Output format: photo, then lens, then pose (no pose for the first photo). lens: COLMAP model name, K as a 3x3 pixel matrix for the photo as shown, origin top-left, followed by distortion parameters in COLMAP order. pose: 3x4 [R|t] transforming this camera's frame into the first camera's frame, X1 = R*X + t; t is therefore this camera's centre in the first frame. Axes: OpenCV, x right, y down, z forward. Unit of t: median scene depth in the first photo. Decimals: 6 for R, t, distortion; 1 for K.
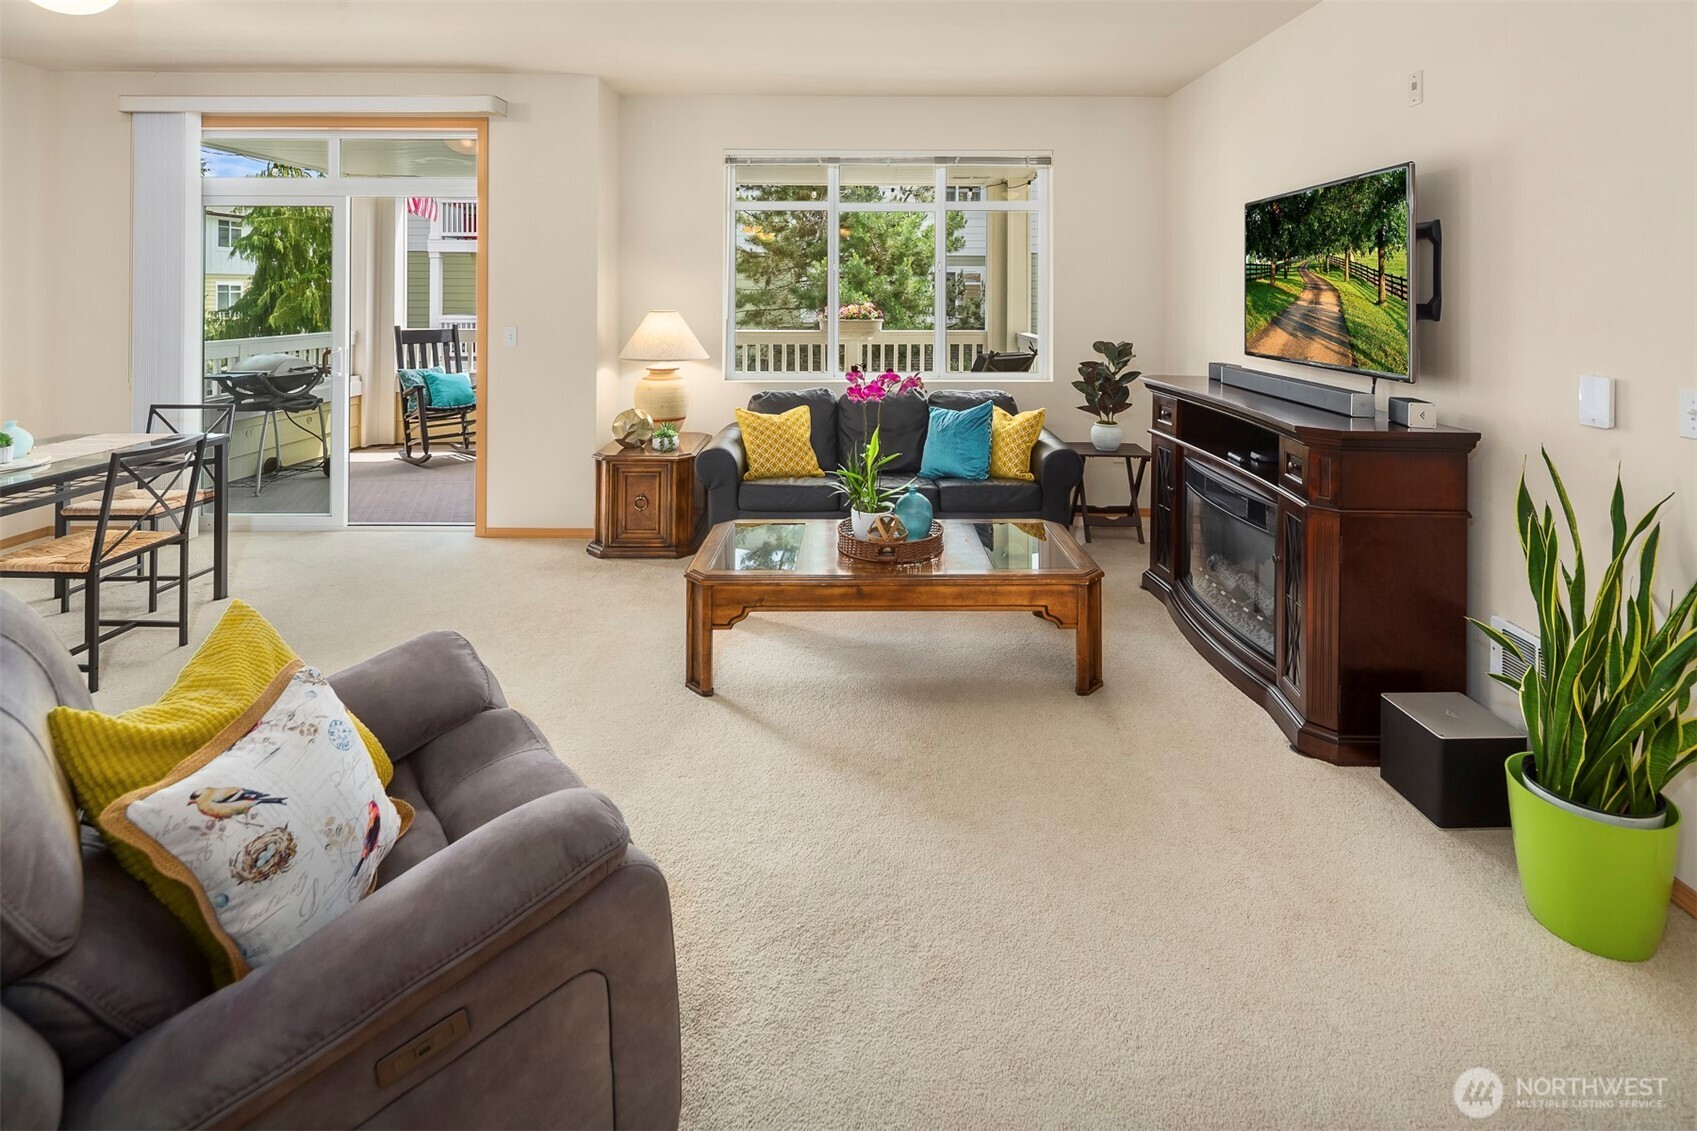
lens RADIAL K [[854.1, 0, 895.4], [0, 854.1, 296.4], [0, 0, 1]] dist [0.002480, -0.001500]
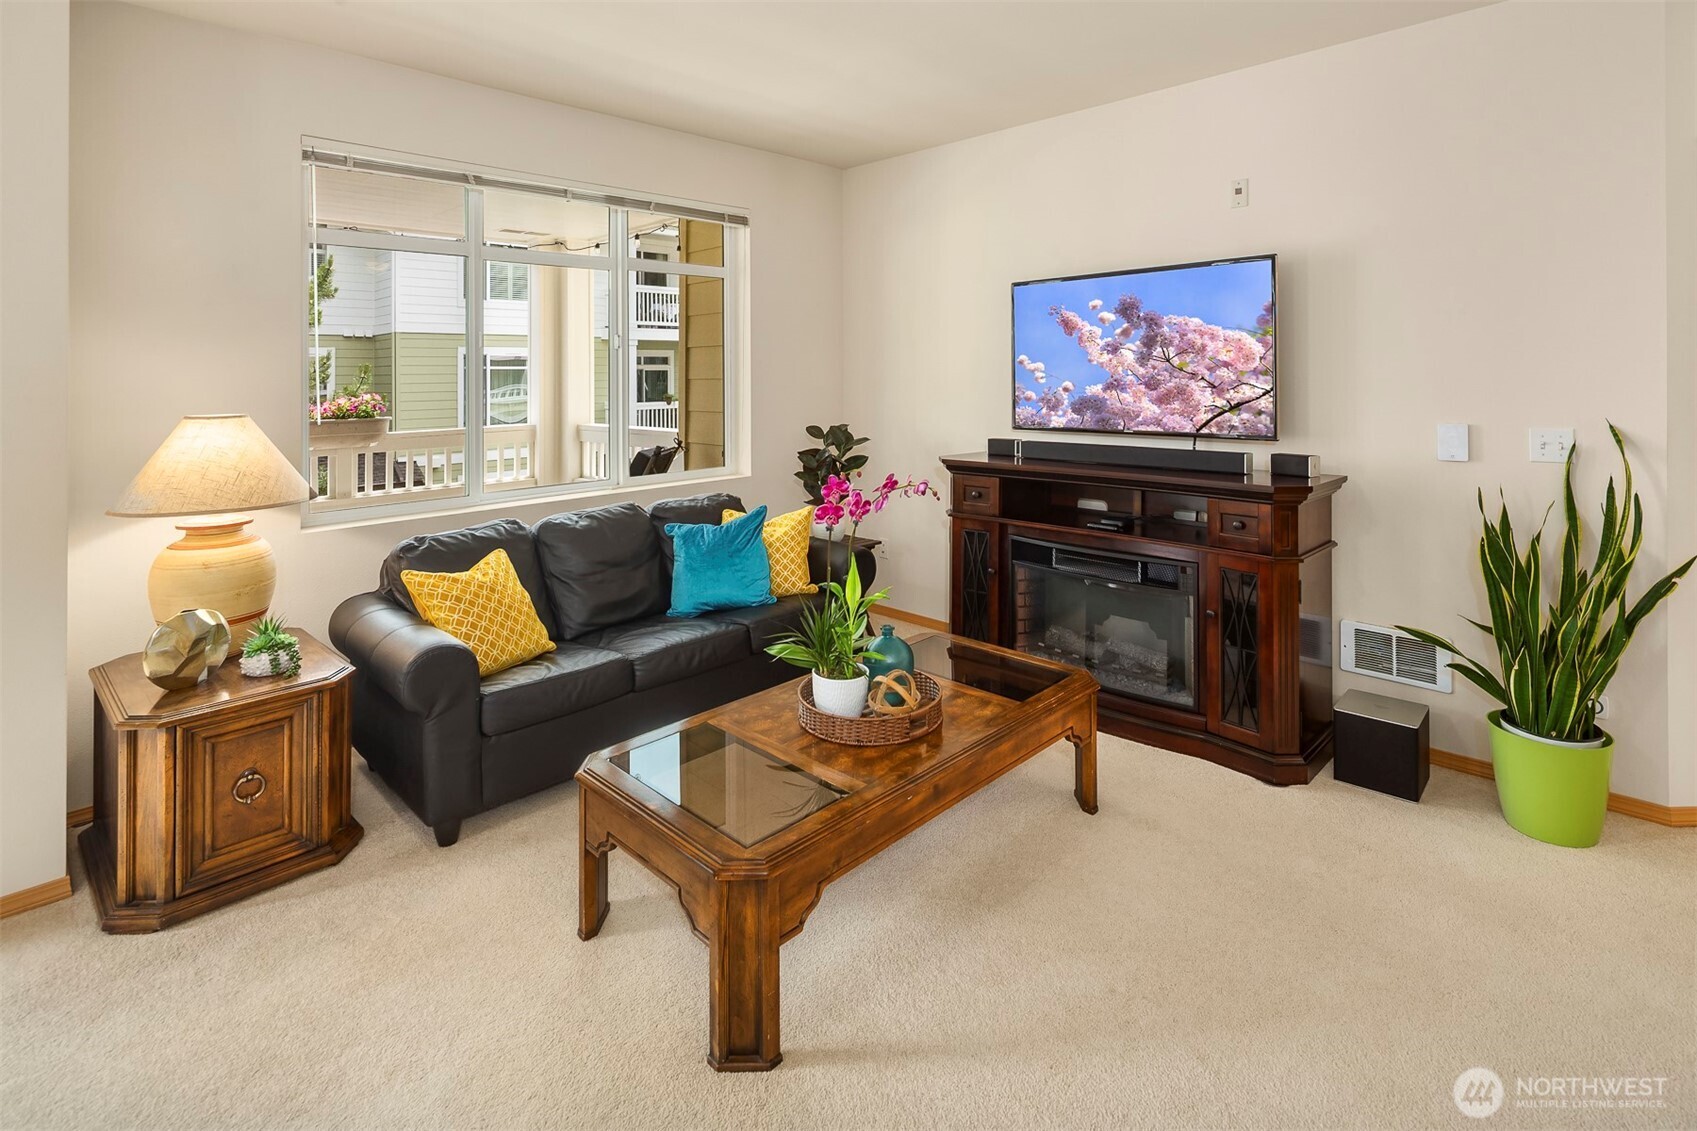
lens RADIAL K [[831.8, 0, 868.1], [0, 831.8, 373.7], [0, 0, 1]] dist [0.000228, -0.000319]
pose [[0.703636, -0.014154, 0.710420, -0.387370], [0.019887, 0.999802, 0.000223, -0.002111], [-0.710283, 0.013972, 0.703778, 0.371162]]
